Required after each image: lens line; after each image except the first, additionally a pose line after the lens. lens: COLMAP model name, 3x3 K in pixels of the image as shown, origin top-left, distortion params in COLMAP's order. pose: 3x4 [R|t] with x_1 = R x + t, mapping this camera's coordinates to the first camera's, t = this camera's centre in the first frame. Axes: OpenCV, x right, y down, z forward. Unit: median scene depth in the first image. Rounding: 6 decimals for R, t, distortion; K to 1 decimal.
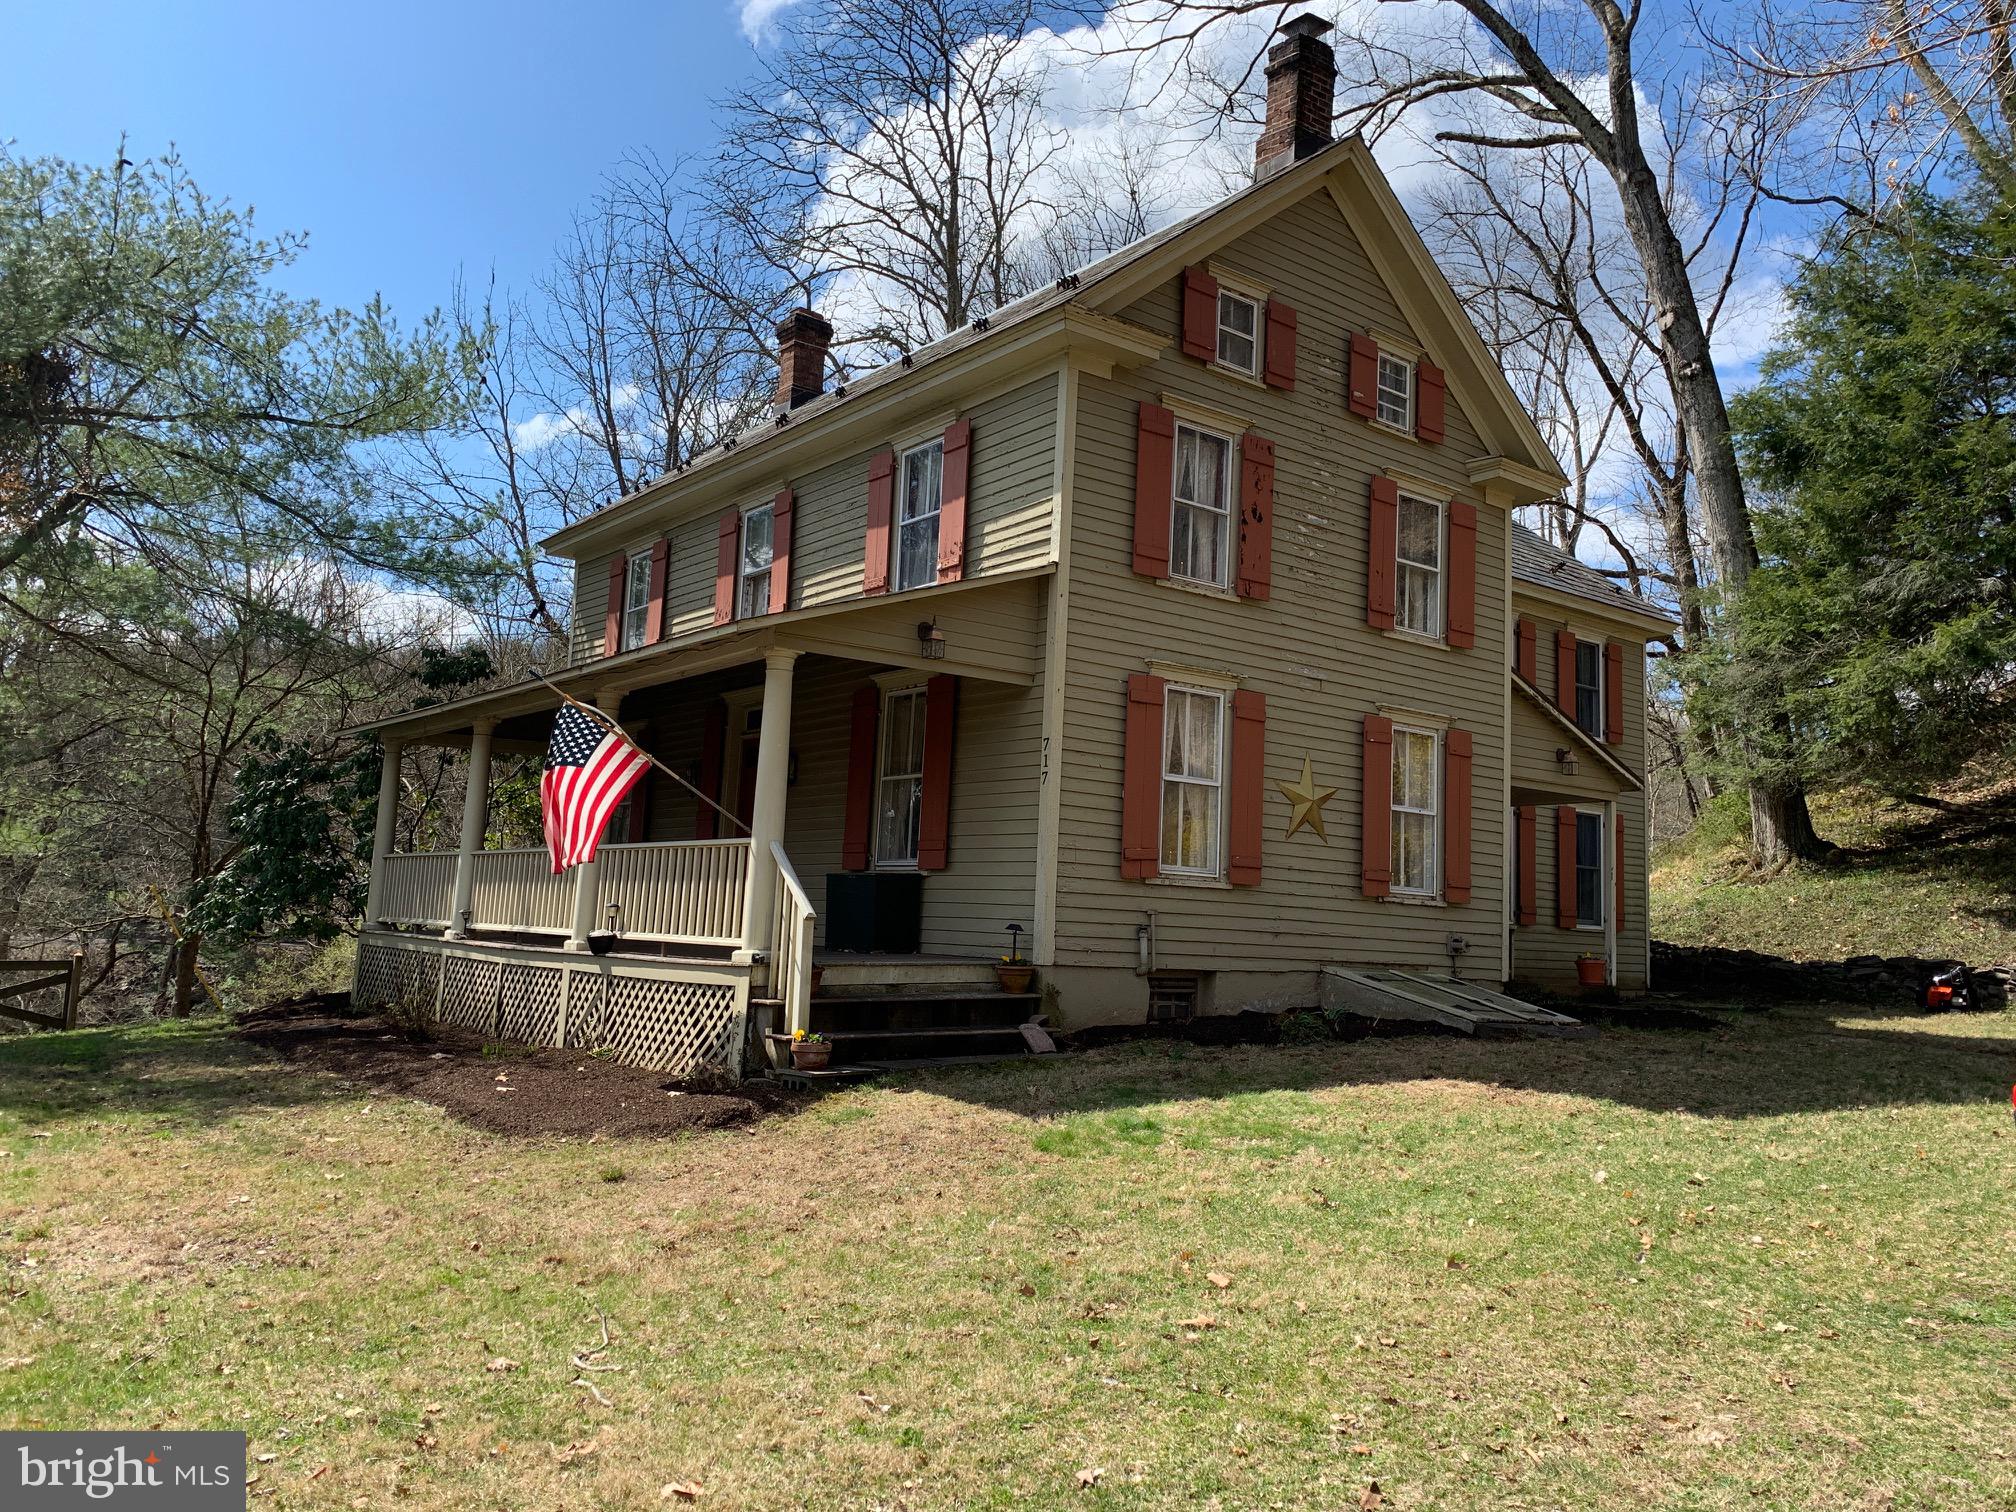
lens RADIAL K [[1532.6, 0, 1011.0], [0, 1532.6, 746.4], [0, 0, 1]] dist [0.059500, -0.070650]
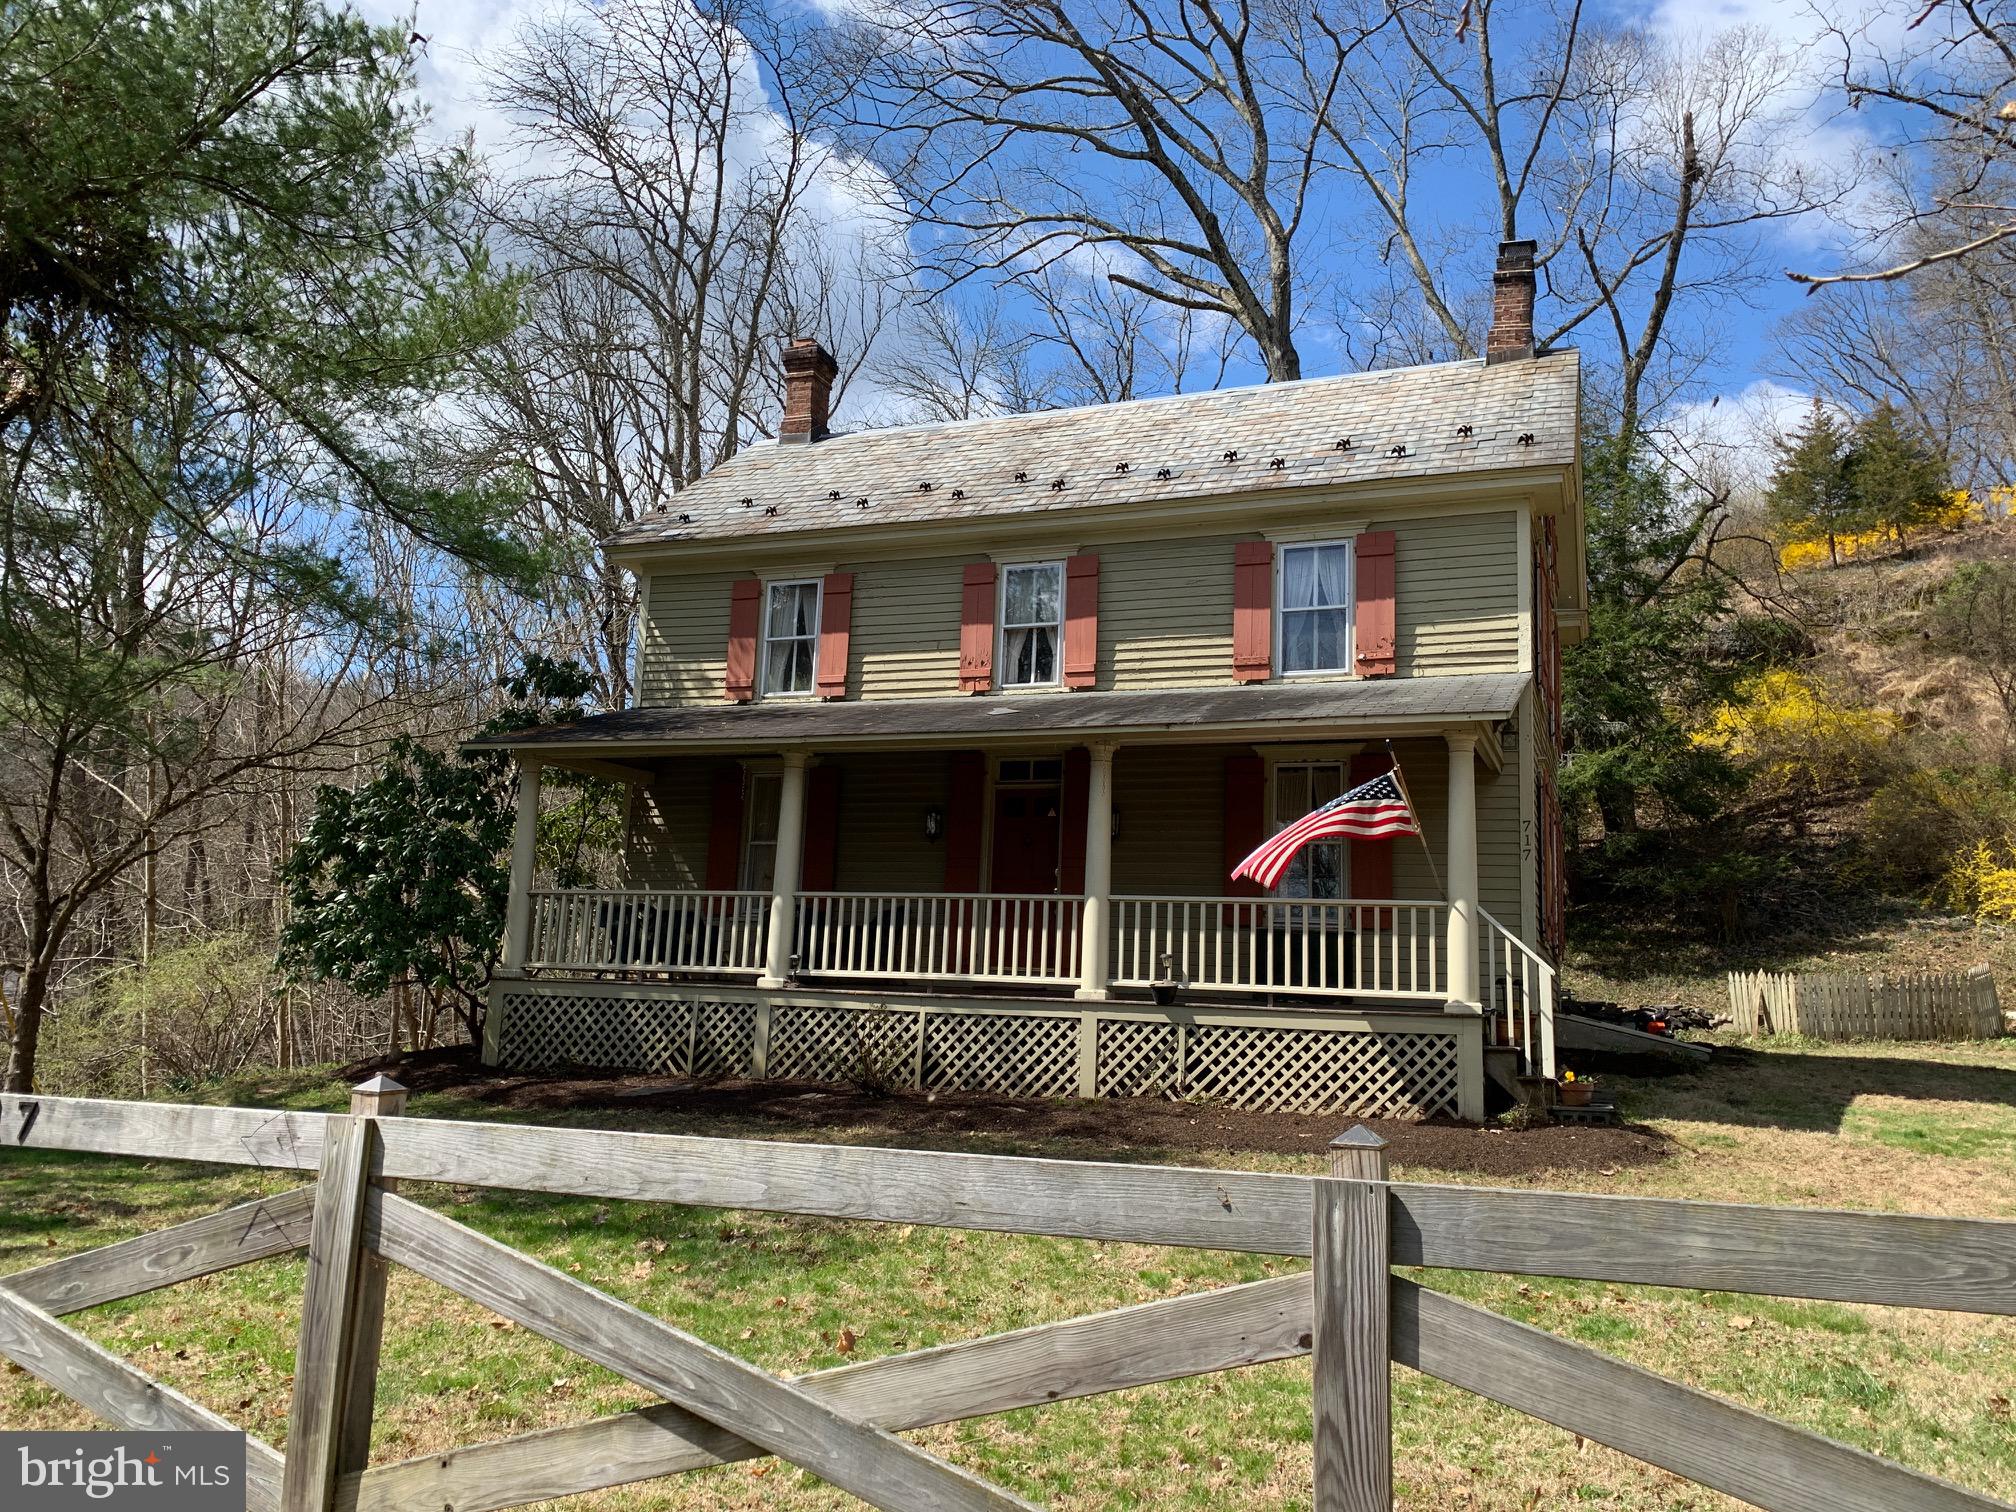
lens RADIAL K [[1532.6, 0, 1010.4], [0, 1532.6, 757.7], [0, 0, 1]] dist [0.059500, -0.070650]
pose [[0.856332, 0.081068, 0.510023, -0.850780], [-0.070868, 0.996706, -0.039439, 0.019136], [-0.511541, -0.002372, 0.859256, 0.172097]]
